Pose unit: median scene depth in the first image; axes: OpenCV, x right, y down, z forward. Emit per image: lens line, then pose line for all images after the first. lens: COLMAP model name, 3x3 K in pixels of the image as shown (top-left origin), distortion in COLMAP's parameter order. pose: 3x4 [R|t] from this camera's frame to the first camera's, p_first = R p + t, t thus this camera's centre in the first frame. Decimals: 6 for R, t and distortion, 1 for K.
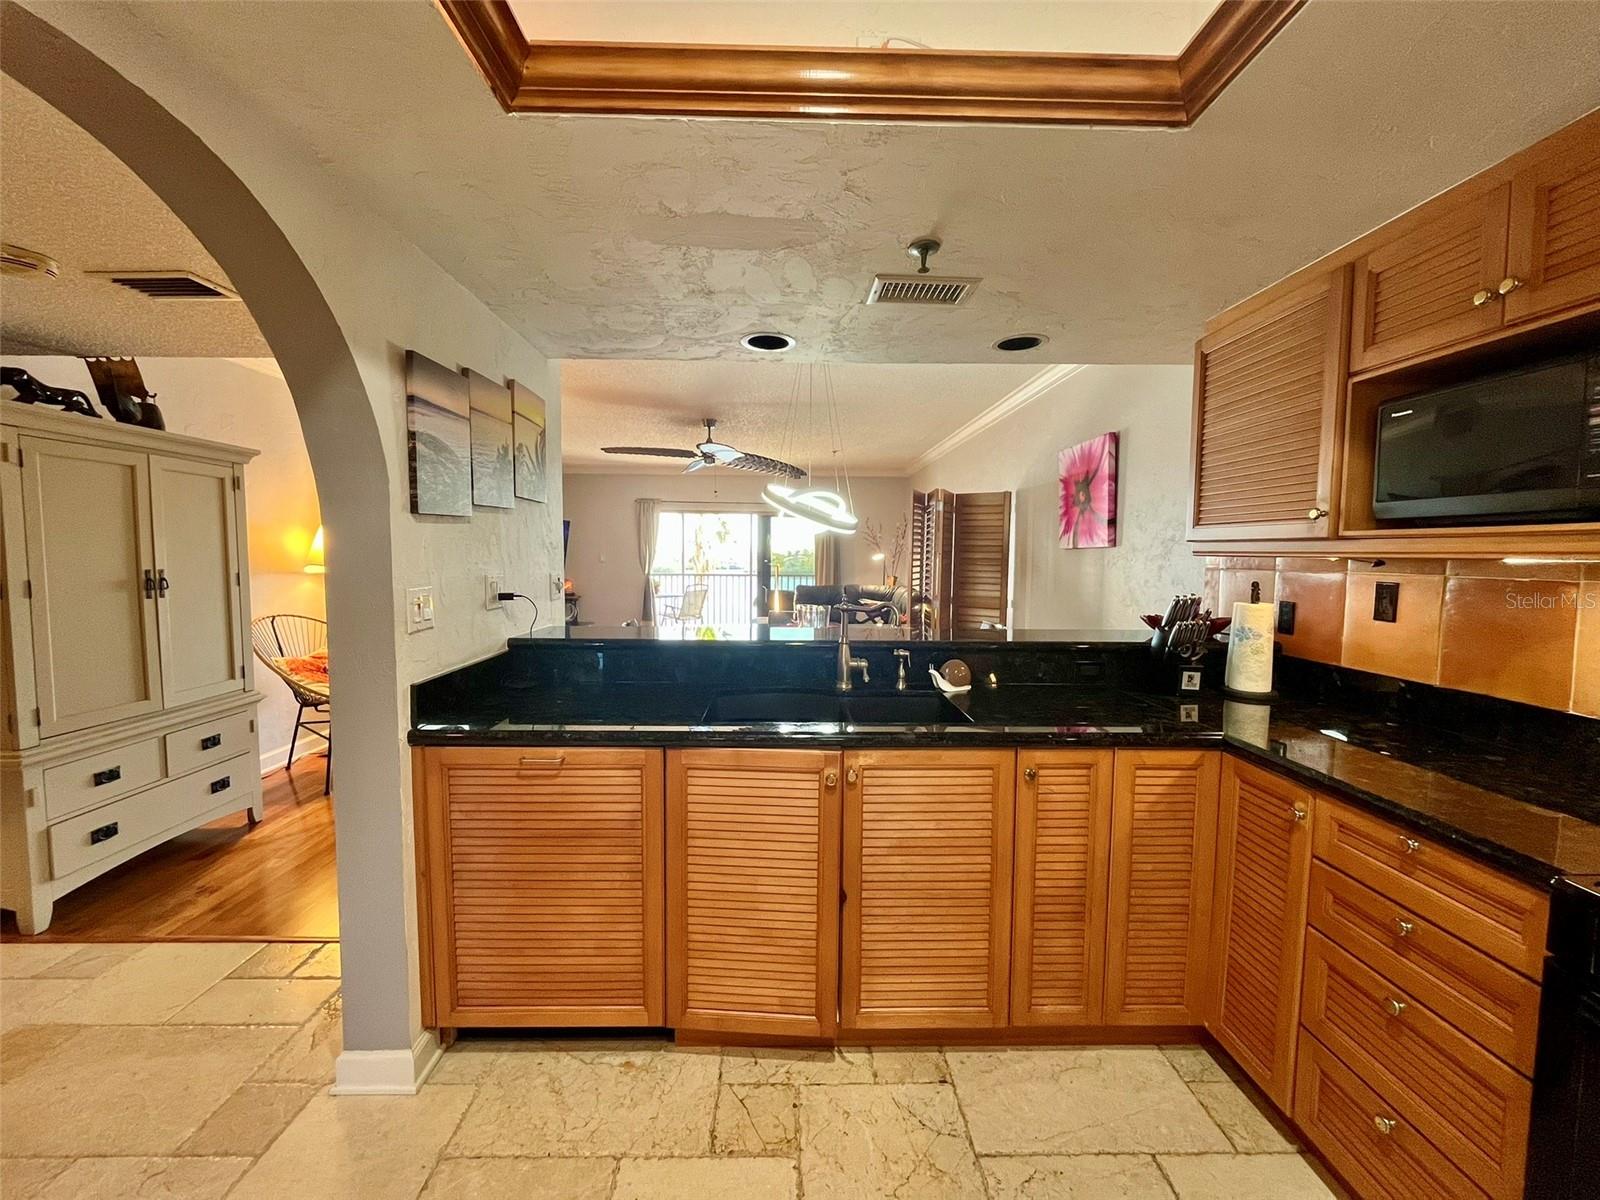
lens RADIAL K [[641.2, 0, 793.9], [0, 641.2, 595.5], [0, 0, 1]] dist [0.000545, -0.000559]
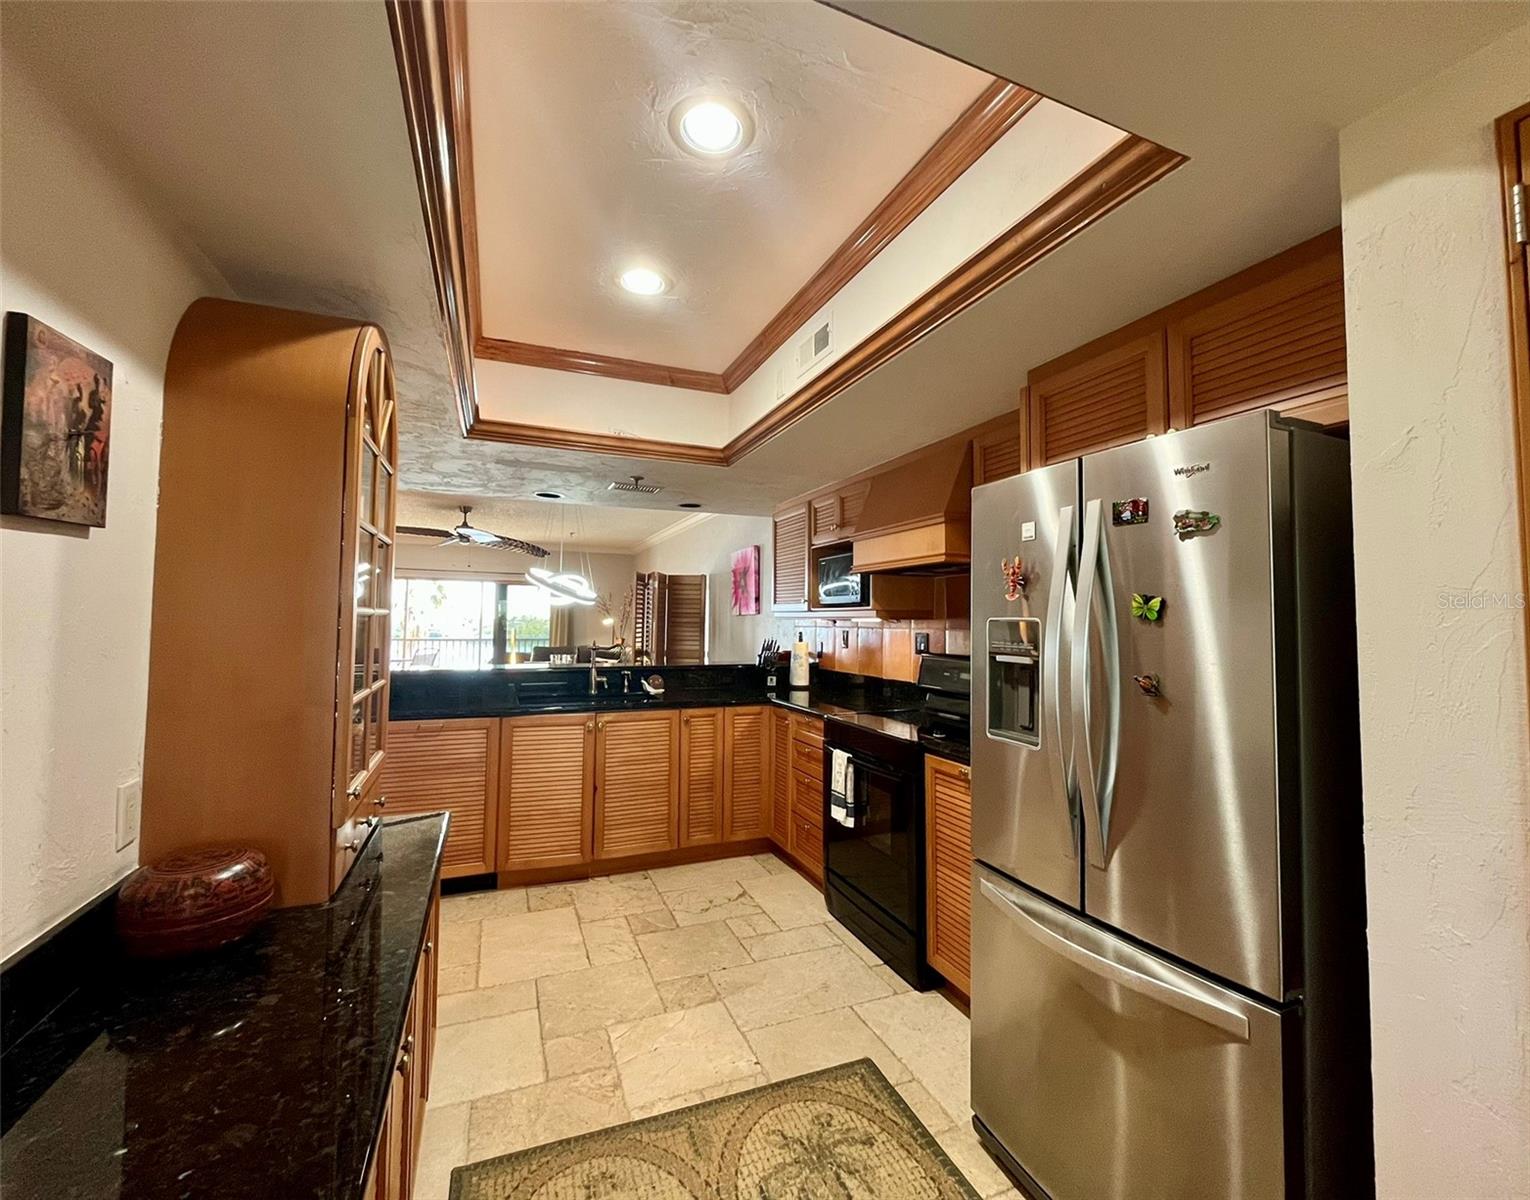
lens RADIAL K [[655.6, 0, 786.1], [0, 655.6, 589.1], [0, 0, 1]] dist [0.000575, -0.000469]
pose [[0.921071, 0.020878, 0.388835, -0.145200], [0.022791, 0.993959, -0.107357, 0.067209], [-0.388728, 0.107745, 0.915031, -0.924400]]
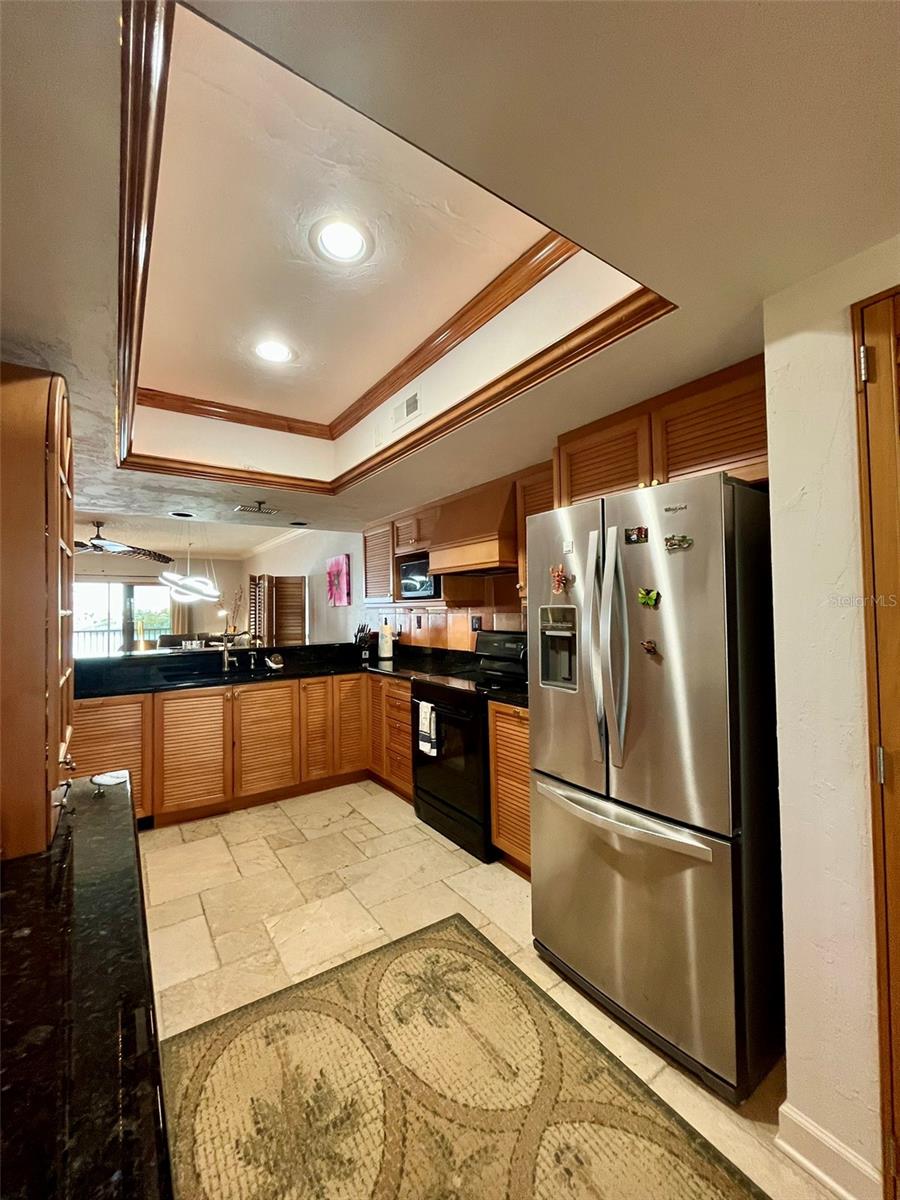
lens RADIAL K [[480.9, 0, 452.8], [0, 480.9, 597.6], [0, 0, 1]] dist [0.000545, -0.000559]
pose [[0.826580, -0.008183, 0.562759, -0.221157], [0.058694, 0.995696, -0.071730, 0.059947], [-0.559750, 0.092321, 0.823503, -0.906946]]
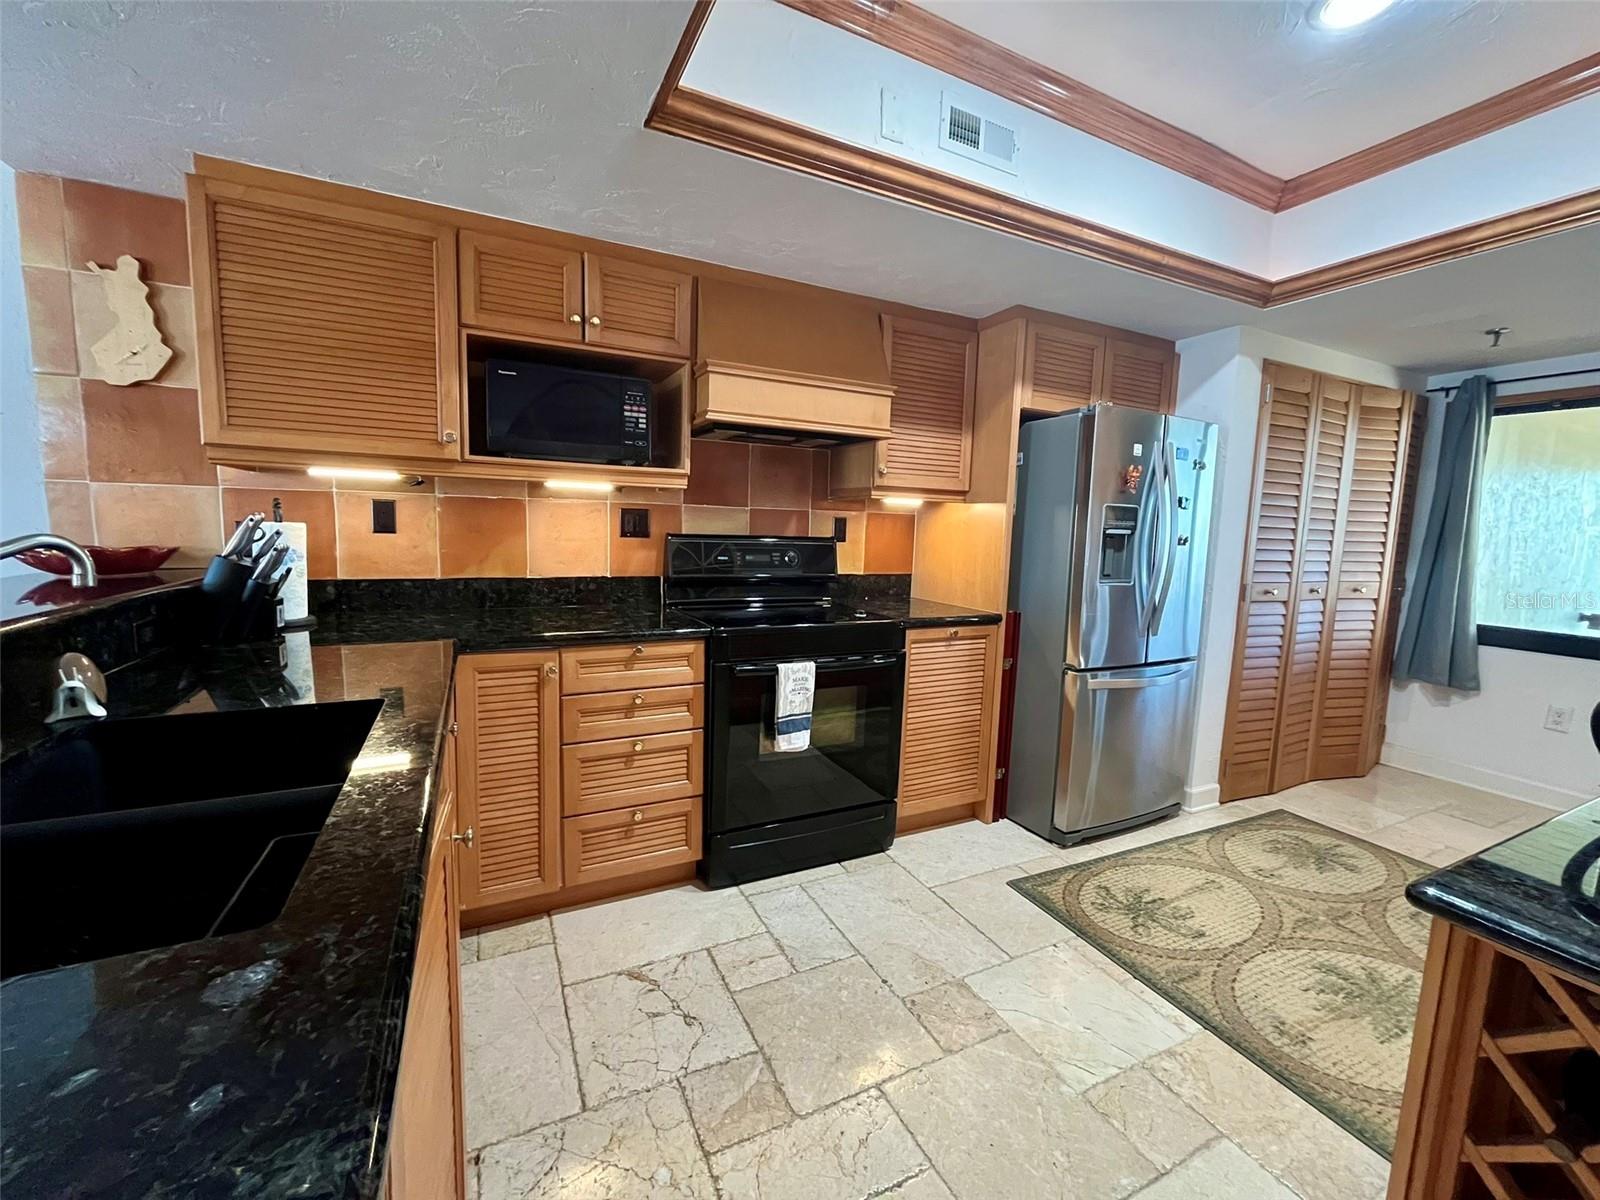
lens RADIAL K [[641.2, 0, 796.7], [0, 641.2, 597.2], [0, 0, 1]] dist [0.000545, -0.000559]
pose [[-0.422822, -0.119958, 0.898238, -0.415615], [0.027051, 0.989088, 0.144824, 0.004946], [-0.905809, 0.085533, -0.414963, 0.729506]]
